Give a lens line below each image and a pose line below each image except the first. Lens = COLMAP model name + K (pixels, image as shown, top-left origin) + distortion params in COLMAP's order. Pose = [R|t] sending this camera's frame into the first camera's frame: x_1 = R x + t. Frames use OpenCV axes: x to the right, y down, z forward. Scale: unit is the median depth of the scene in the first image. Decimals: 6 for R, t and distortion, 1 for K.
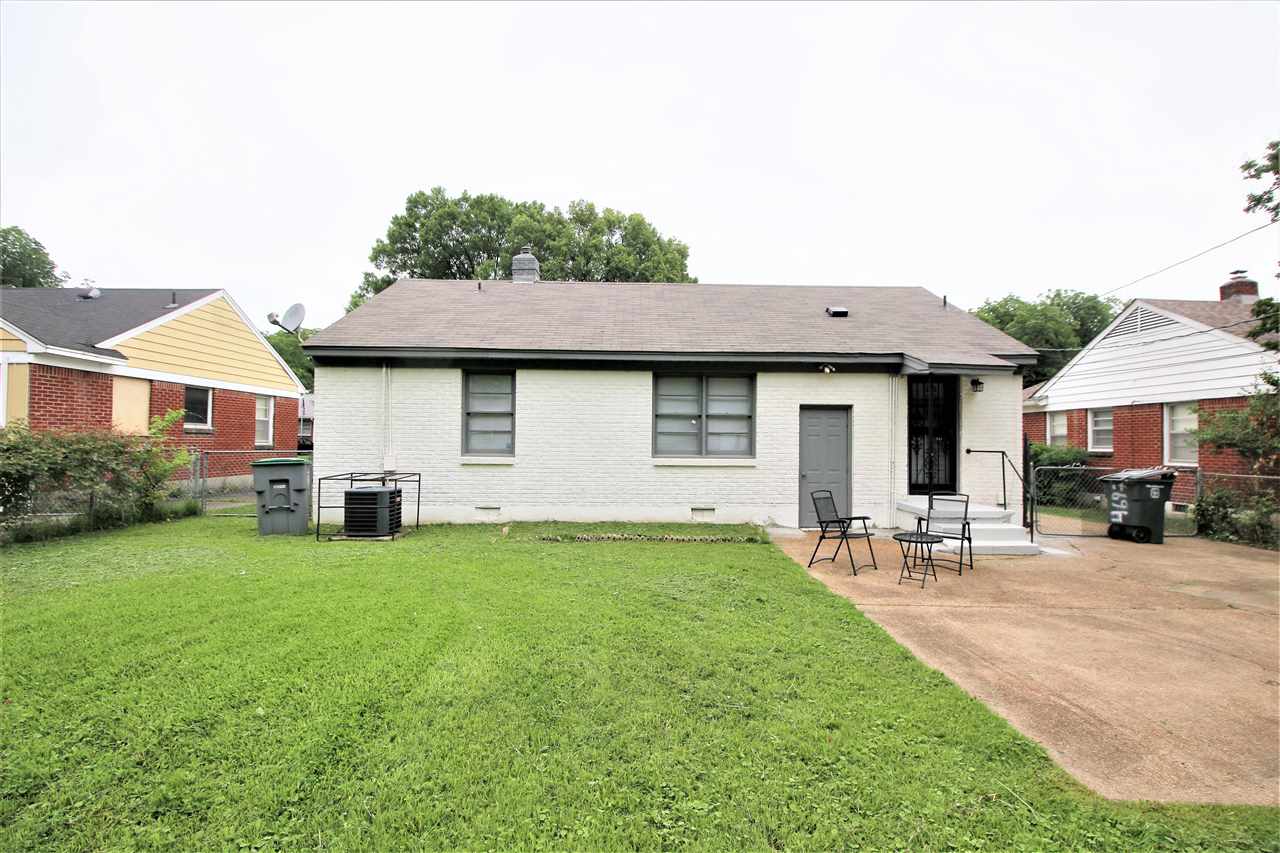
lens RADIAL K [[592.2, 0, 651.8], [0, 592.2, 431.3], [0, 0, 1]] dist [-0.009970, -0.006381]
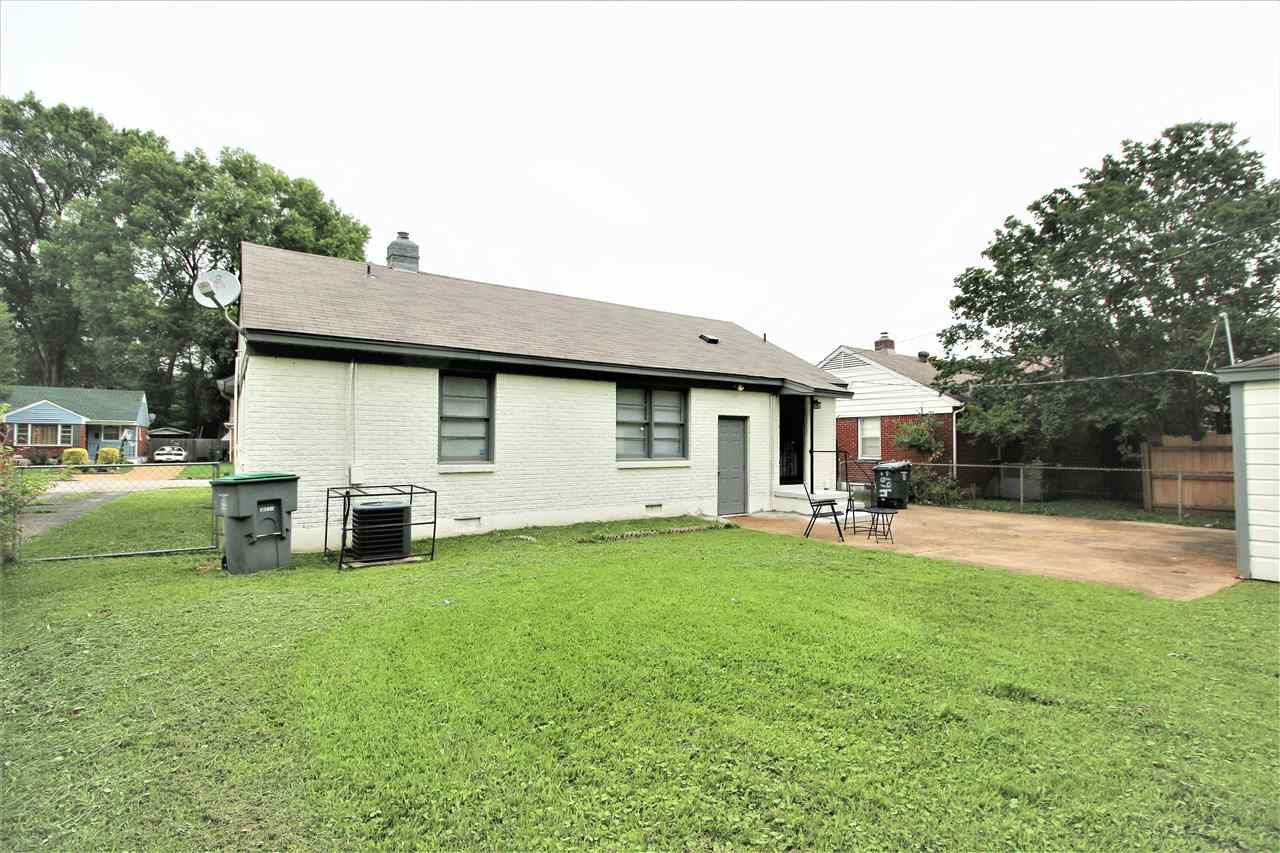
lens RADIAL K [[592.2, 0, 653.6], [0, 592.2, 428.7], [0, 0, 1]] dist [-0.009970, -0.006381]
pose [[0.831254, 0.007841, 0.555837, -0.538546], [-0.005183, 0.999966, -0.006355, -0.009056], [-0.555869, 0.002402, 0.831267, 0.051481]]
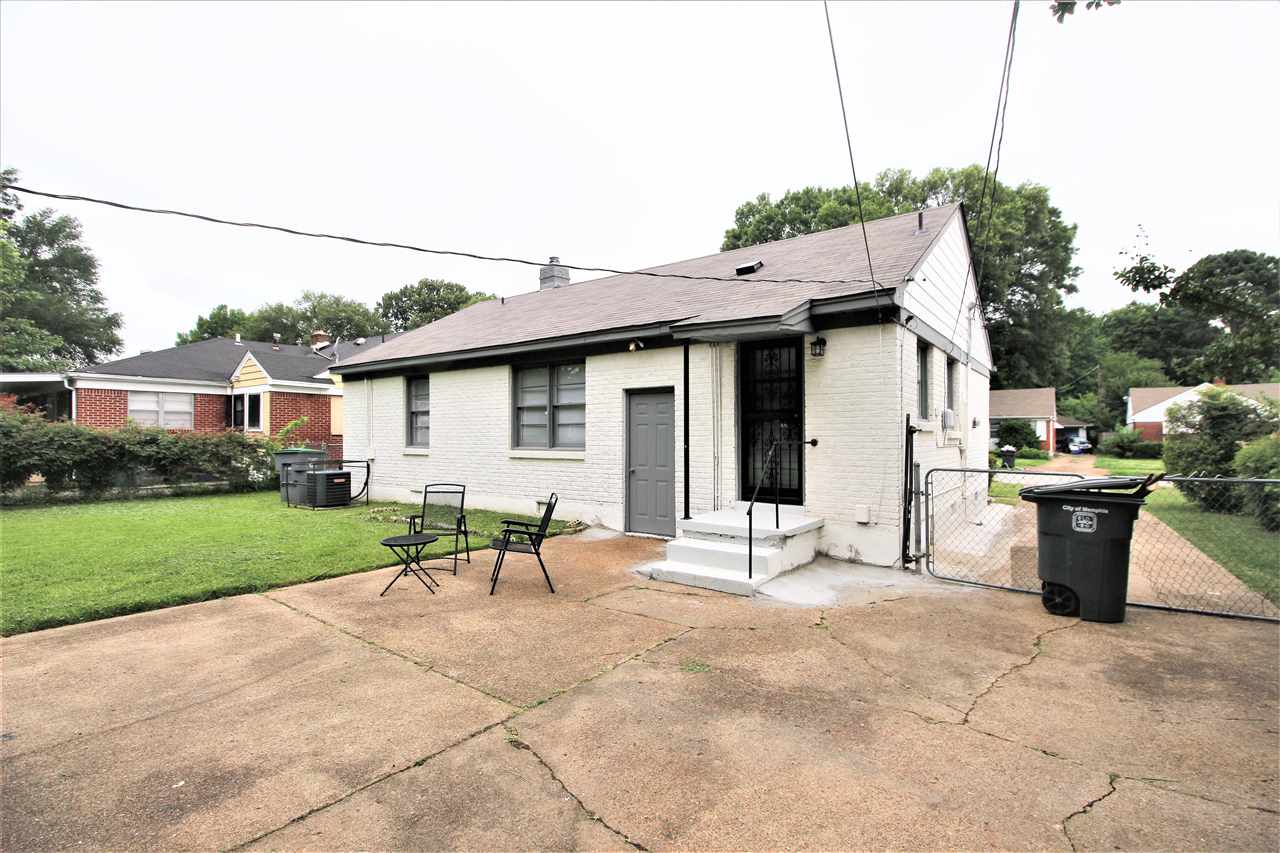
lens RADIAL K [[592.2, 0, 648.9], [0, 592.2, 428.2], [0, 0, 1]] dist [-0.009970, -0.006381]
pose [[0.790574, -0.017889, -0.612105, 0.803816], [0.018920, 0.999810, -0.004784, 0.016687], [0.612074, -0.007799, 0.790762, 0.334472]]
